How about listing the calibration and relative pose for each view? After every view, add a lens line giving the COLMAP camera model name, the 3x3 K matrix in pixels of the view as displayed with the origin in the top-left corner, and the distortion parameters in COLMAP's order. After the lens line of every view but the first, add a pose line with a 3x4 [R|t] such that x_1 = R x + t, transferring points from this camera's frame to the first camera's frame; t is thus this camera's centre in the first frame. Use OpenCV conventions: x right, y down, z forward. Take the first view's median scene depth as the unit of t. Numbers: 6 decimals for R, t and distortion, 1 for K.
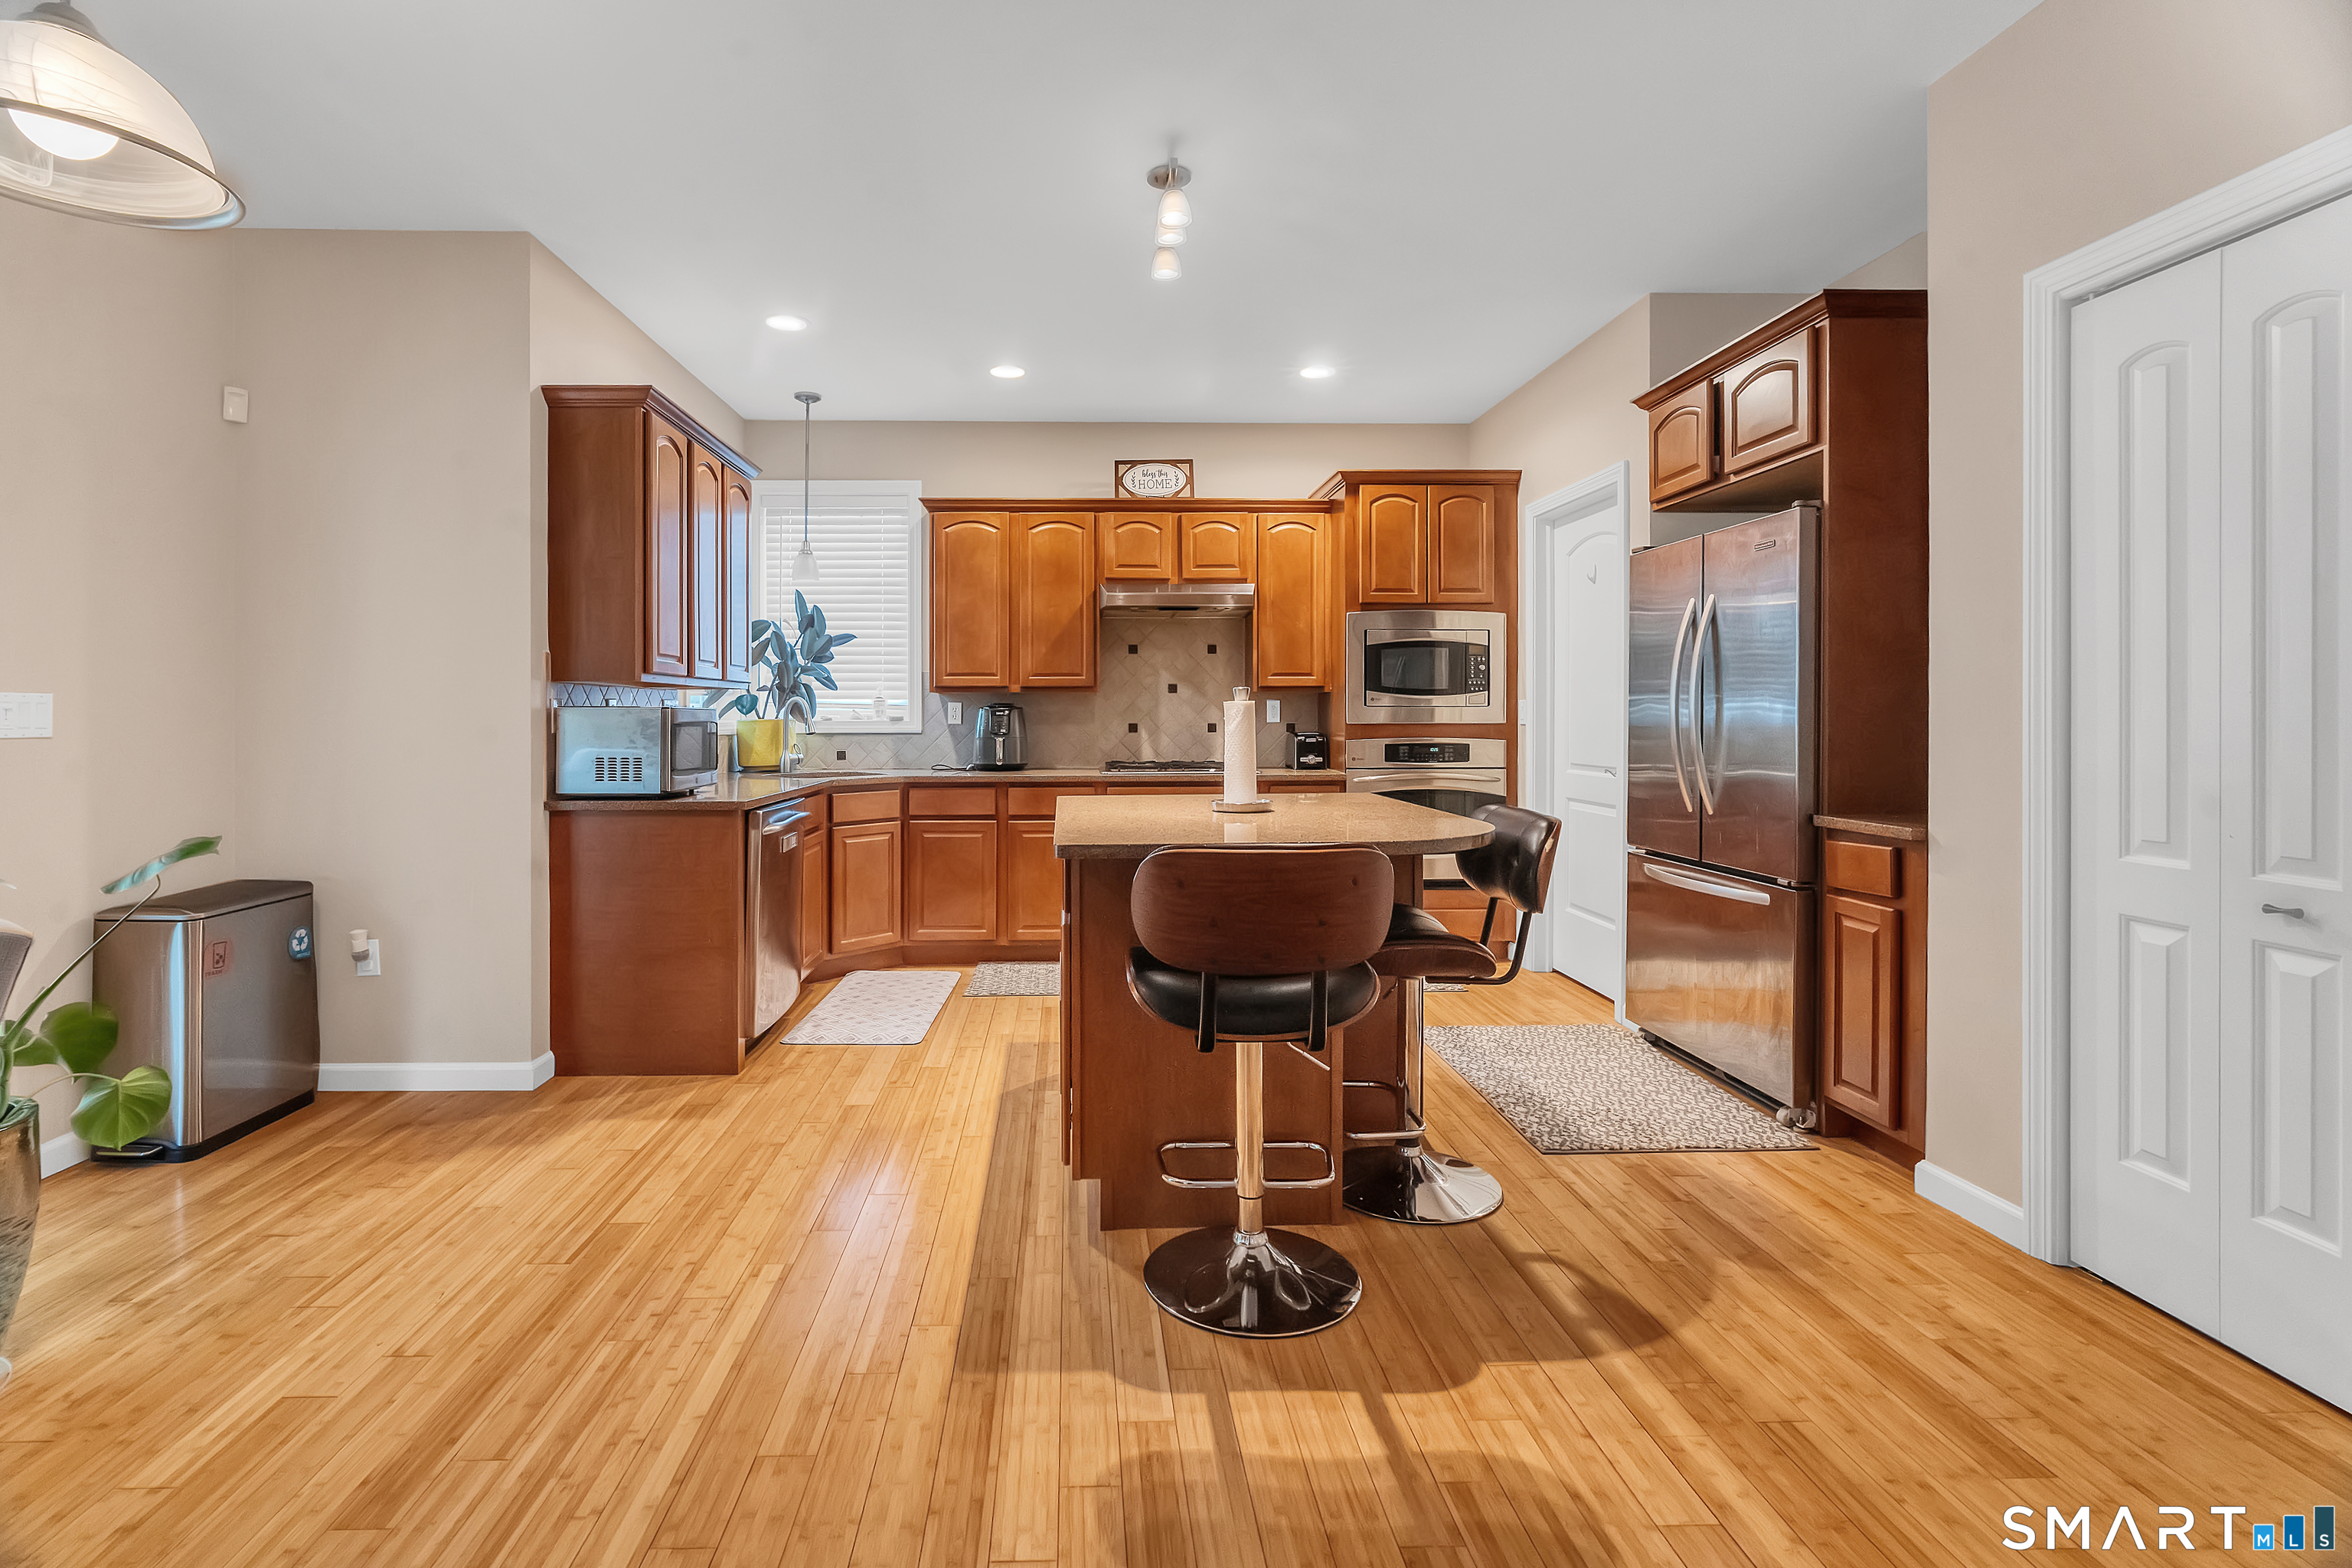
lens RADIAL K [[1098.6, 0, 1173.6], [0, 1098.6, 709.3], [0, 0, 1]] dist [-0.000387, -0.000015]
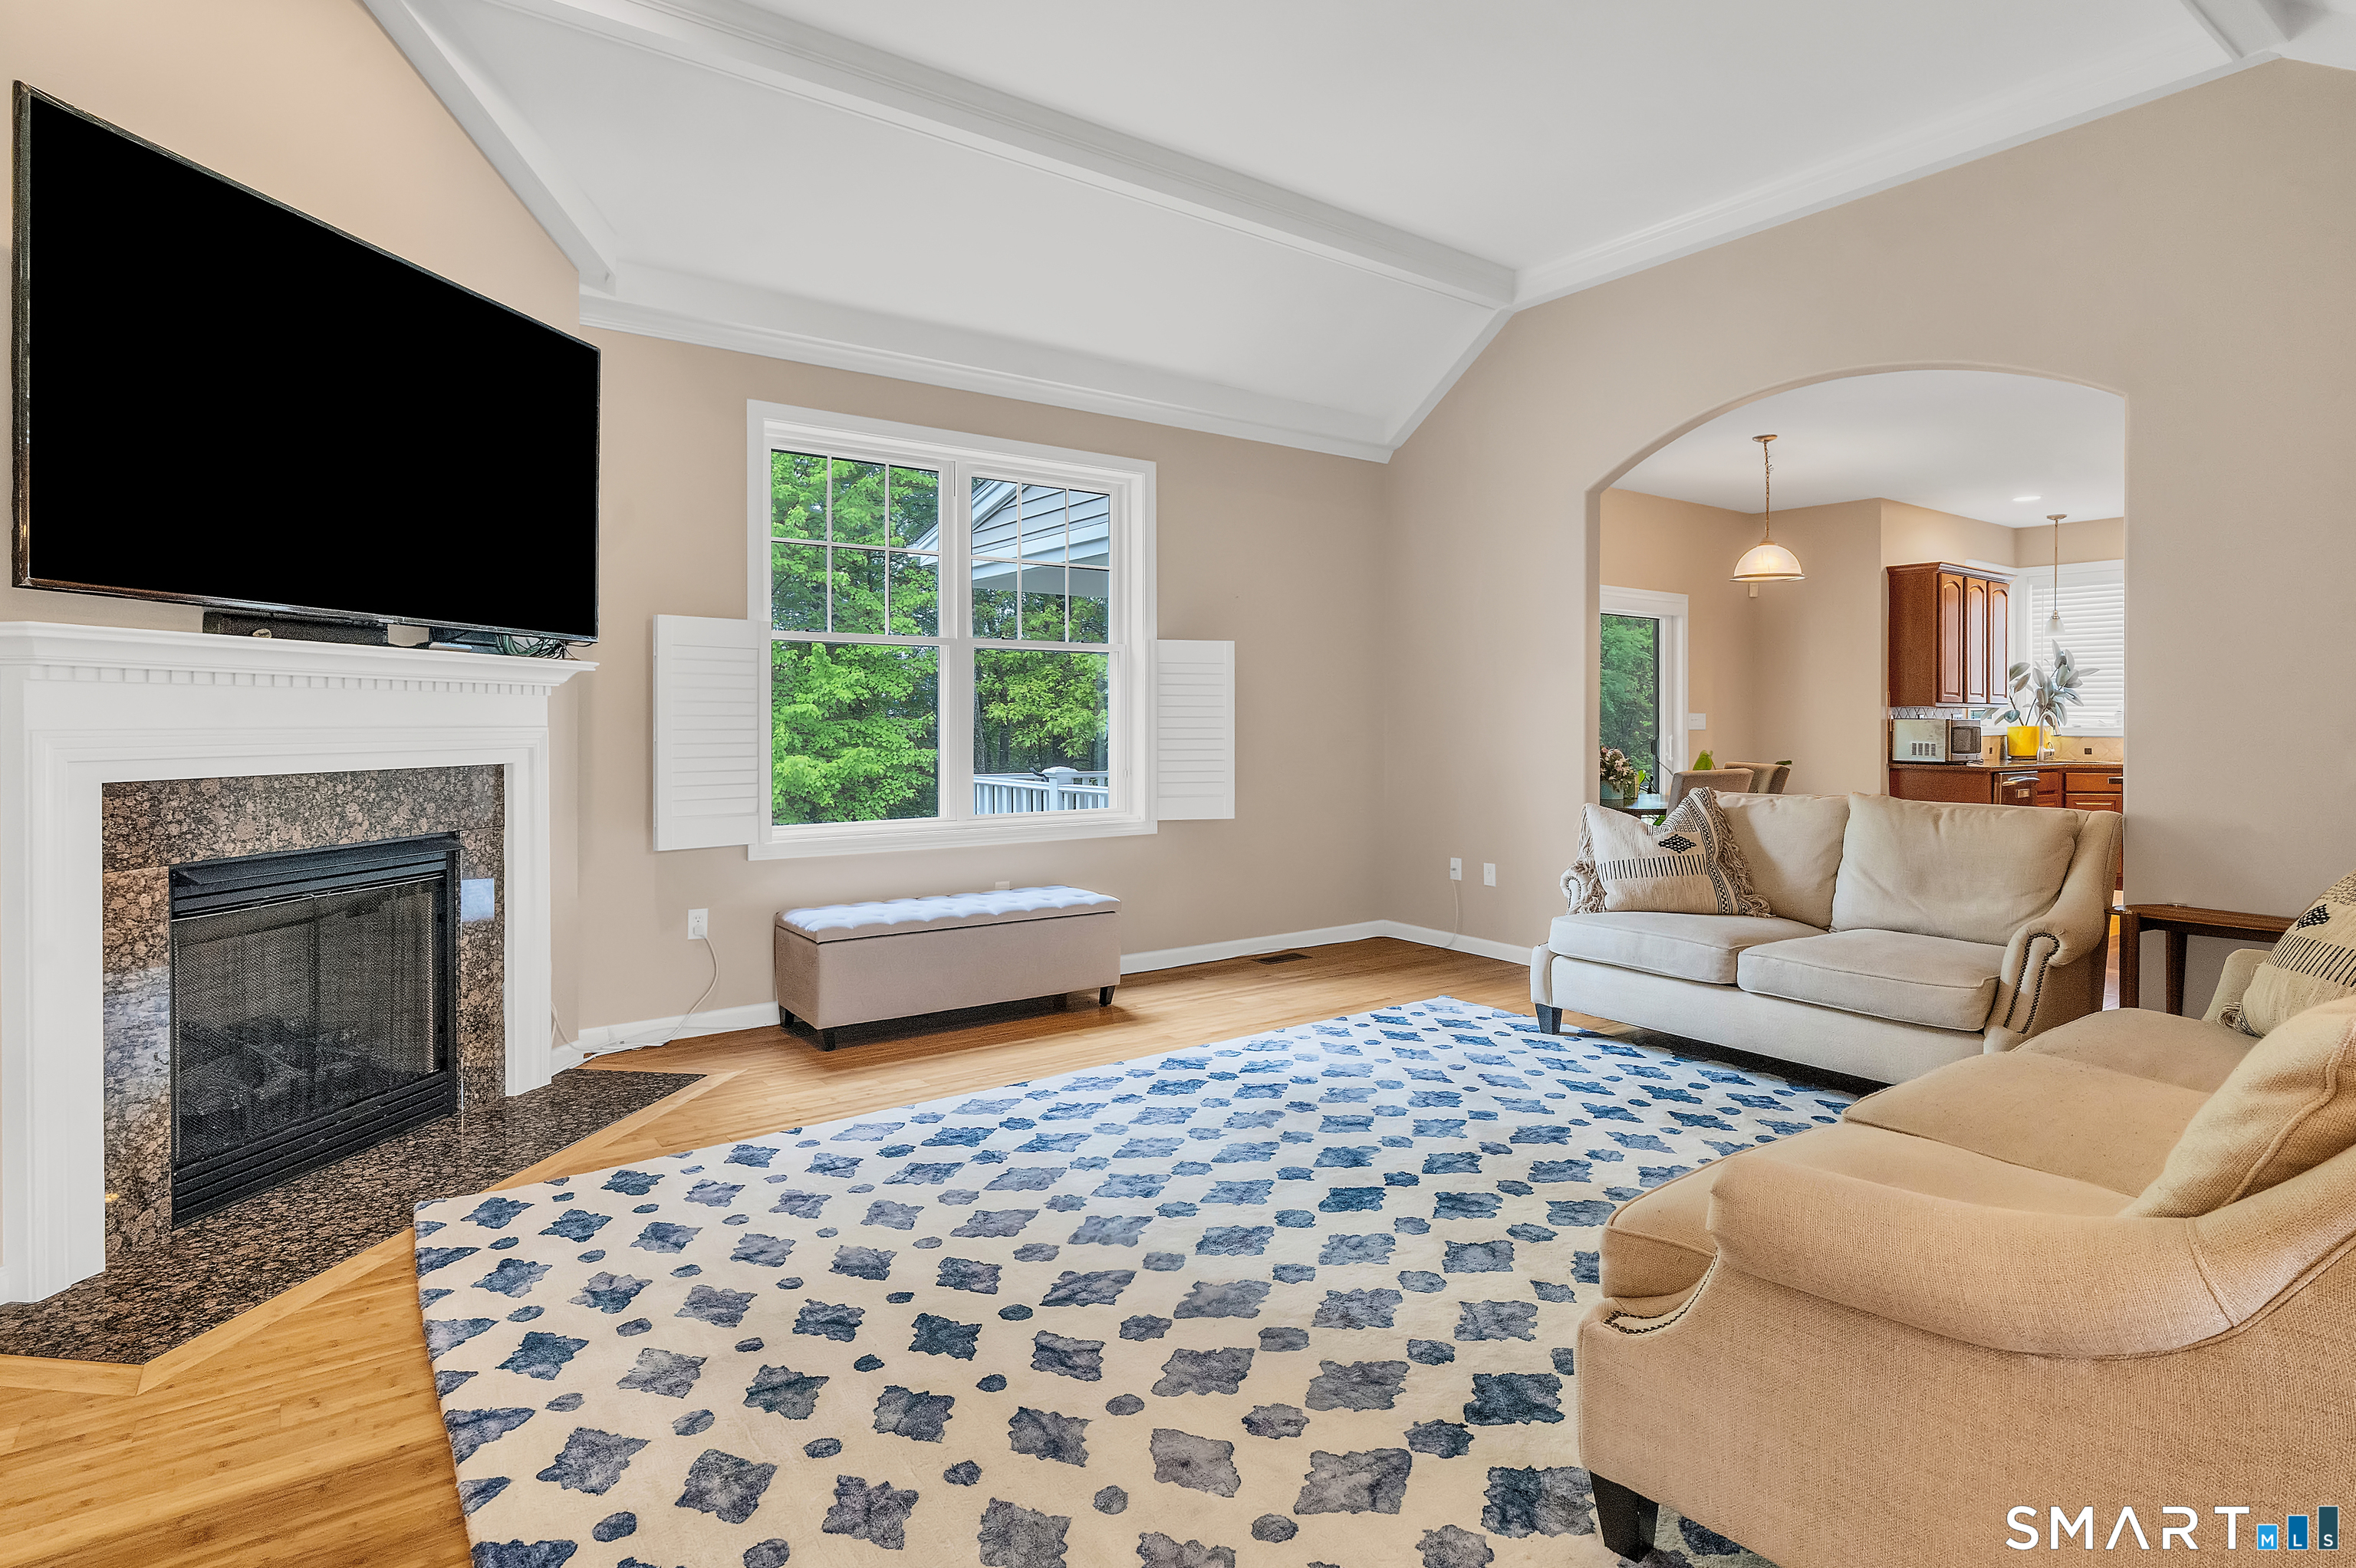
lens RADIAL K [[1186.4, 0, 1177.3], [0, 1186.4, 713.2], [0, 0, 1]] dist [-0.000199, -0.000062]
pose [[0.505330, 0.002498, -0.862923, 0.628103], [-0.000766, 0.999997, 0.002447, -0.015461], [0.862926, -0.000576, 0.505330, -1.183875]]
